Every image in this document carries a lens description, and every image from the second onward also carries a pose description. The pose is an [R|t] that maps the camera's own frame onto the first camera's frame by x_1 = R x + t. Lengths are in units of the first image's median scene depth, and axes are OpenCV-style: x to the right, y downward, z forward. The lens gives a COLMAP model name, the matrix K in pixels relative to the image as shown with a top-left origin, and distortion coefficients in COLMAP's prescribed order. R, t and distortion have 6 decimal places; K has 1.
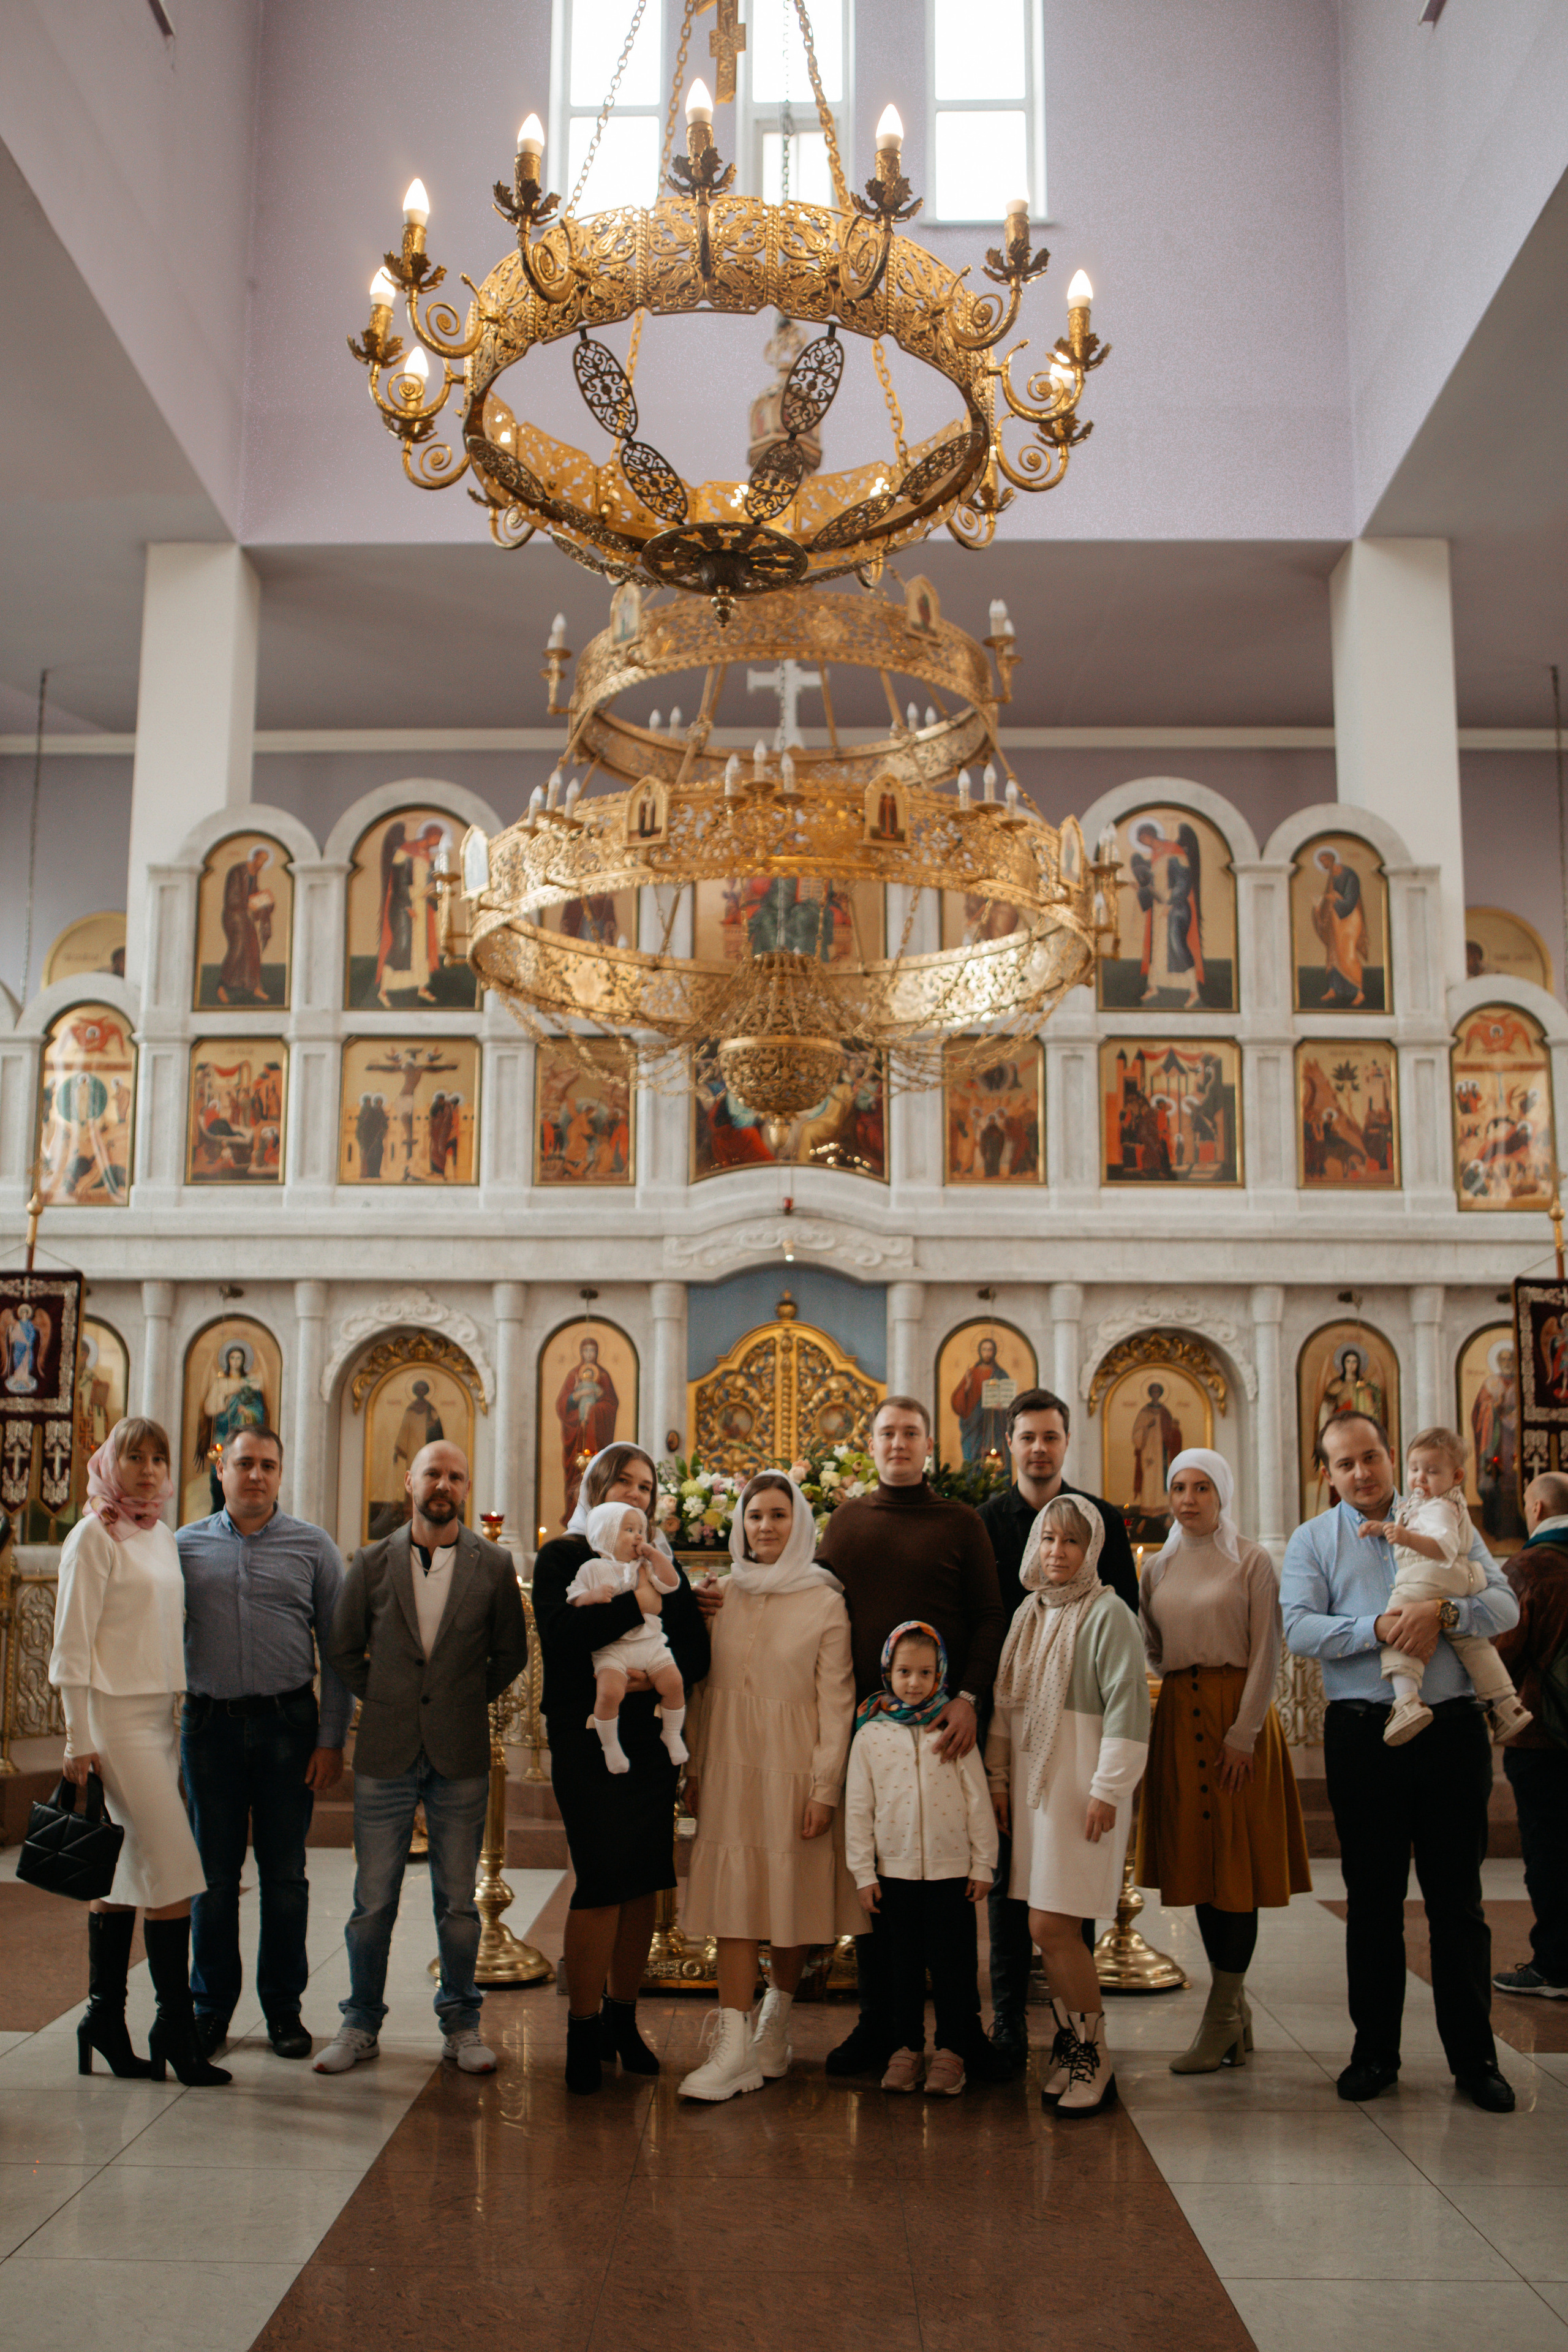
lens RADIAL K [[1986.6, 0, 751.6], [0, 1986.6, 1233.0], [0, 0, 1]] dist [-0.043378, 0.102943]
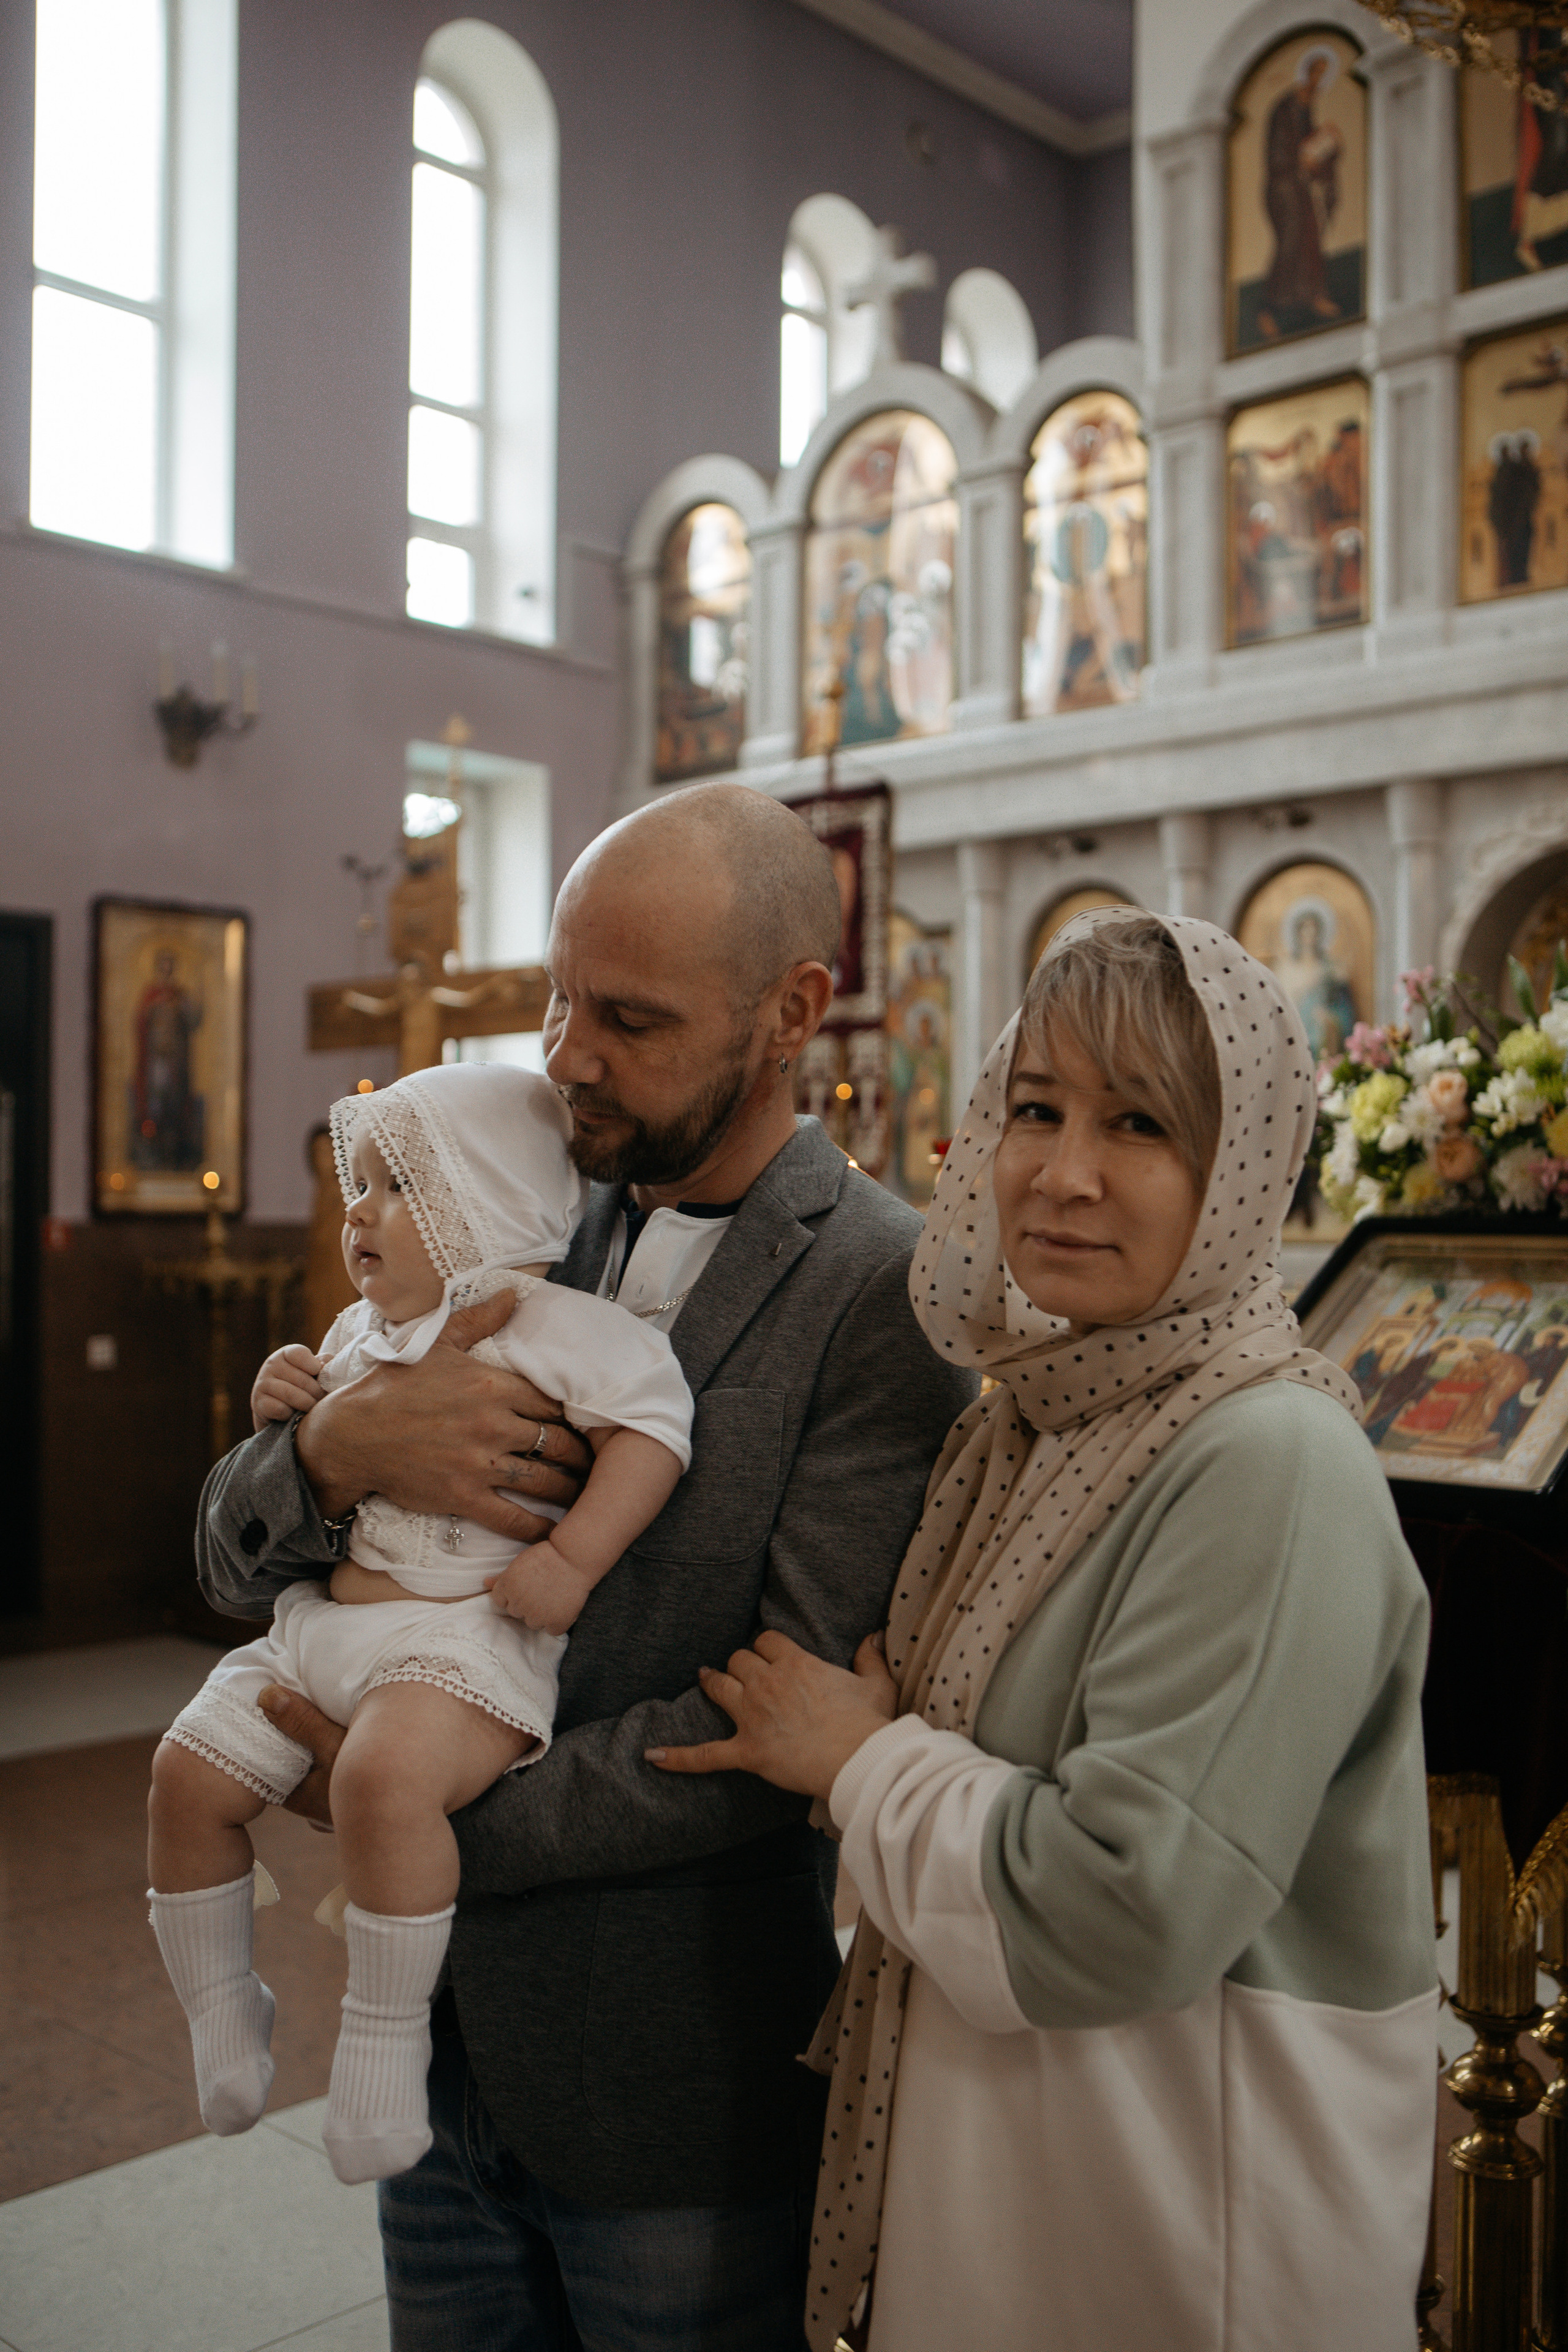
lens RADIAL K [[2318.6, 0, 868.1], [0, 2318.6, 1124.4], [0, 0, 1]] dist [0.028175, 0.000000]
pose [[0.771158, -0.030813, -0.635897, 0.079832], [0.094931, 0.993227, 0.066997, 0.061527], [0.629526, -0.112032, 0.768860, 0.367282]]
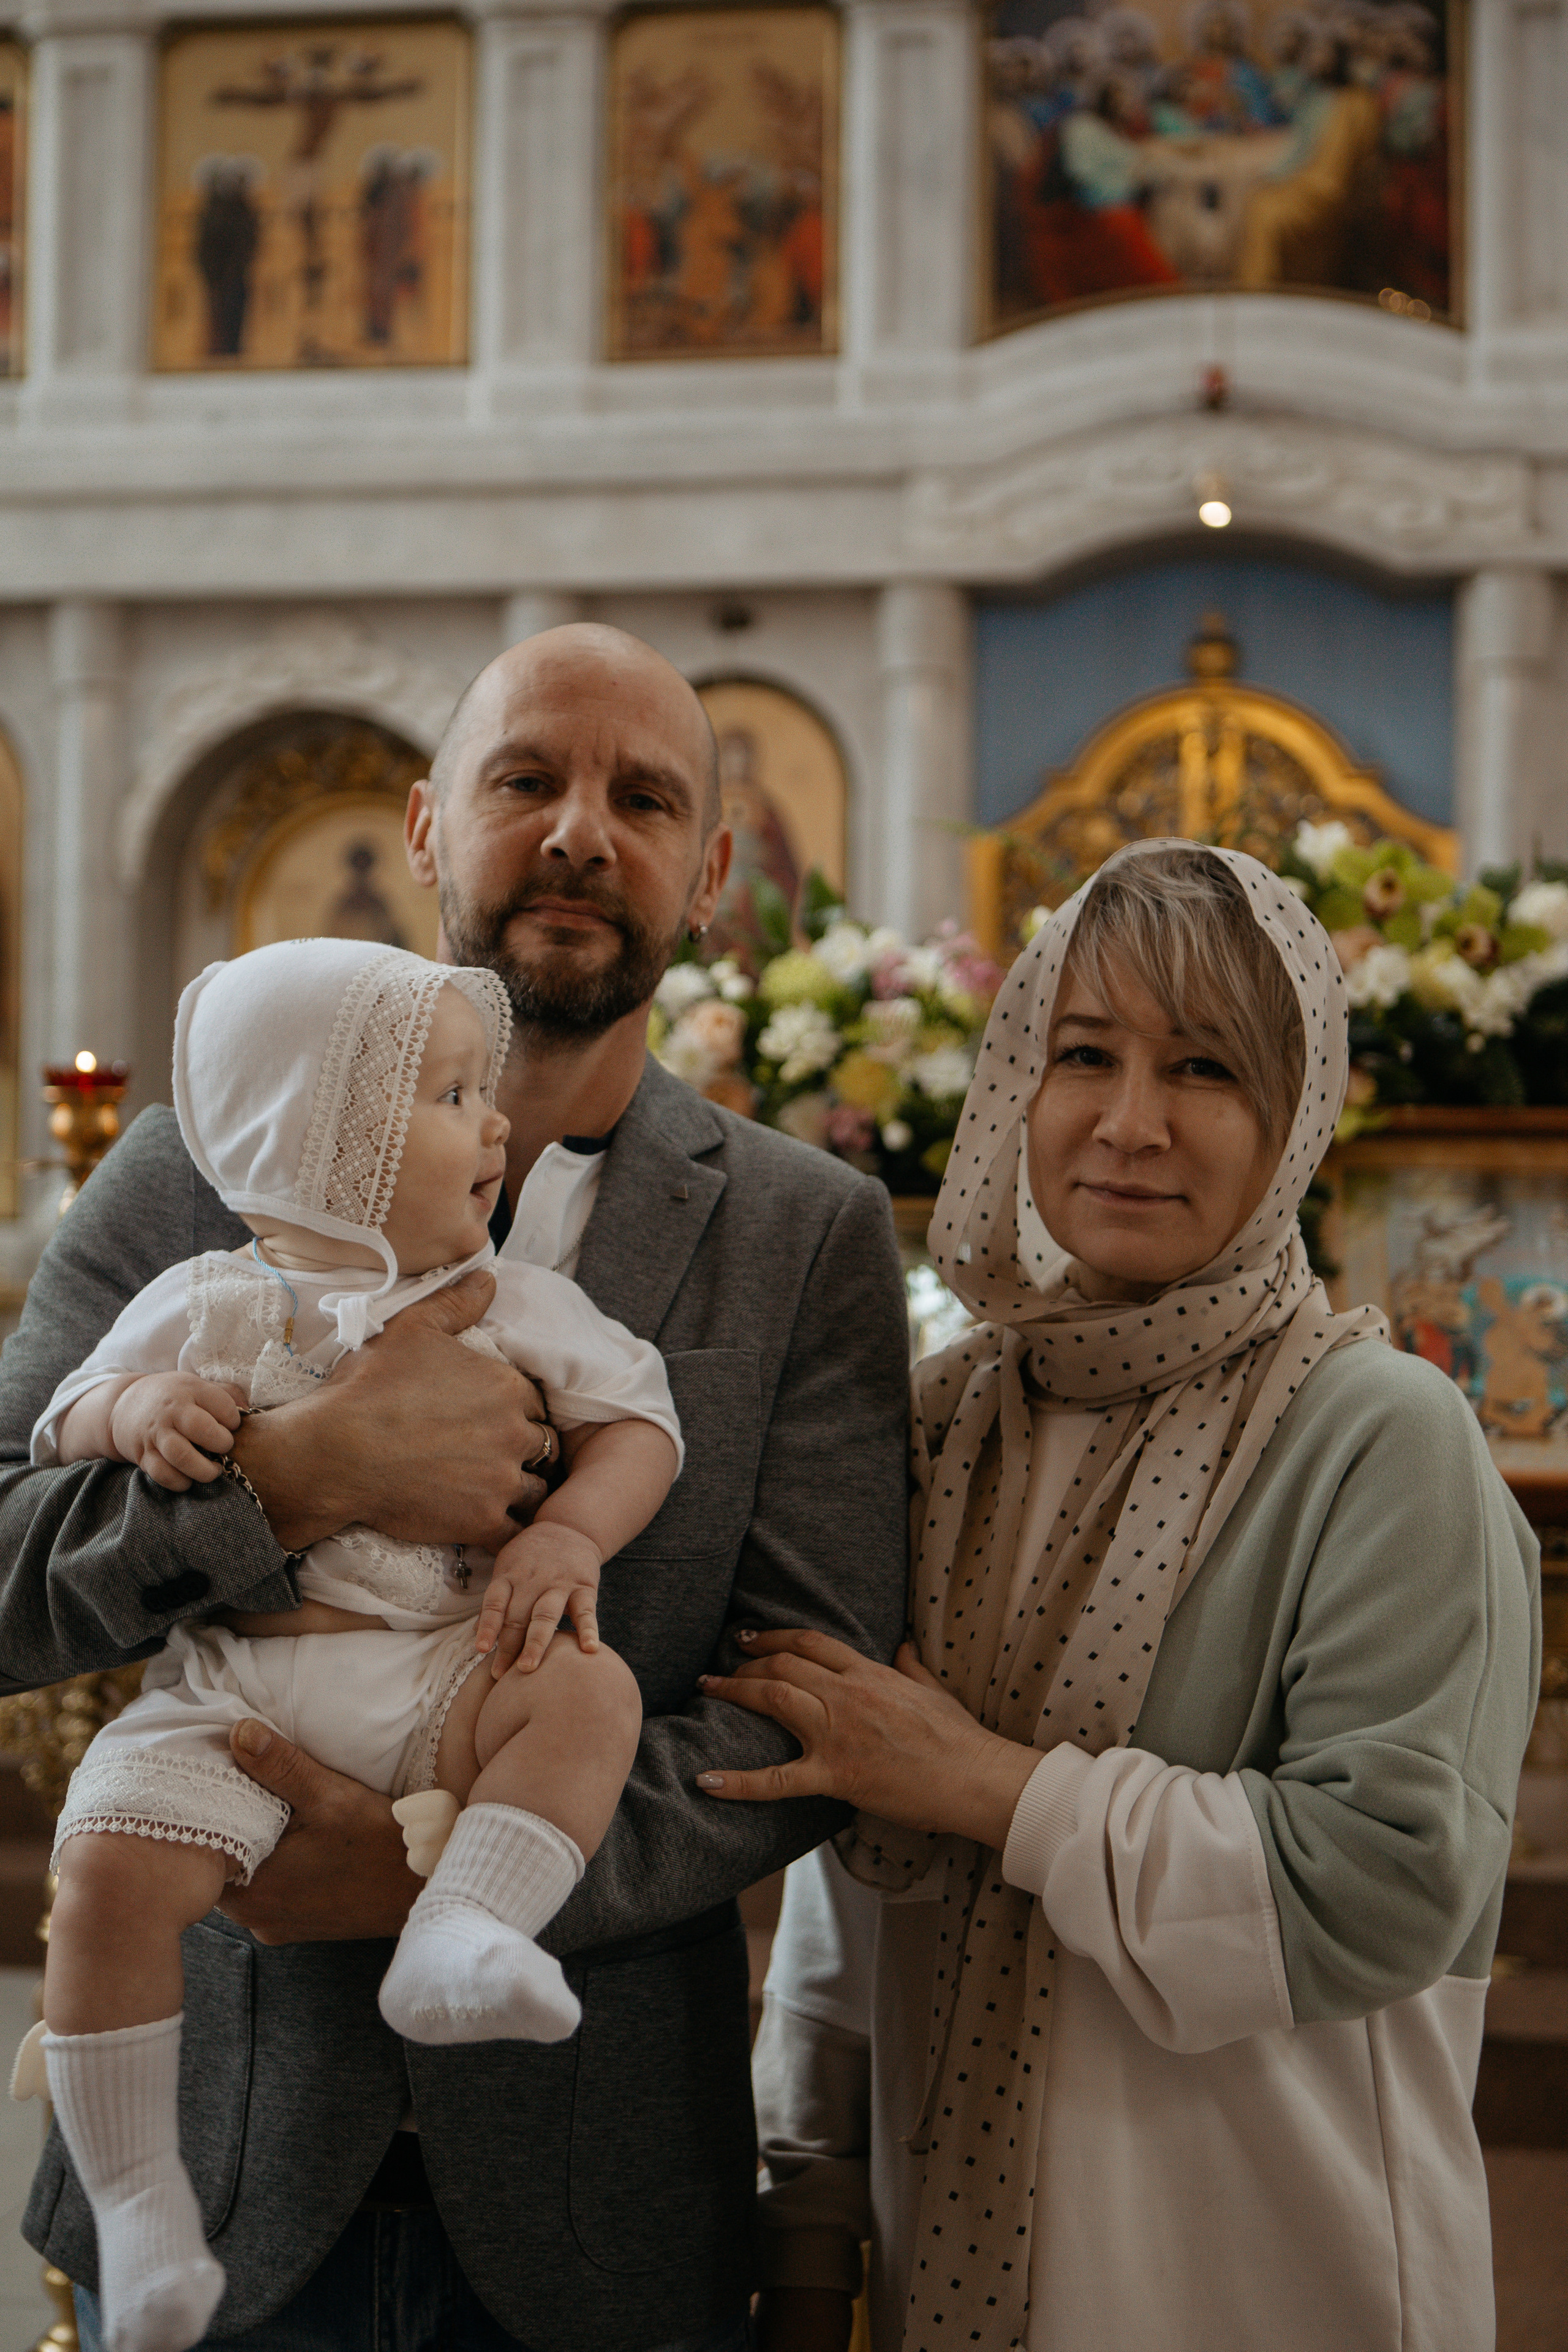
lens RADIAL K [[3223.8, 0, 783.2], [0, 3223.8, 1126.5], [0, 0, 1]] dist [0.005107, 0.000000]
pose [[0.991504, 0.001154, -0.130071, 0.016835], [0.014394, 0.992846, 0.118531, 0.055498], [0.129278, -0.119397, 0.984394, 0.316705]]
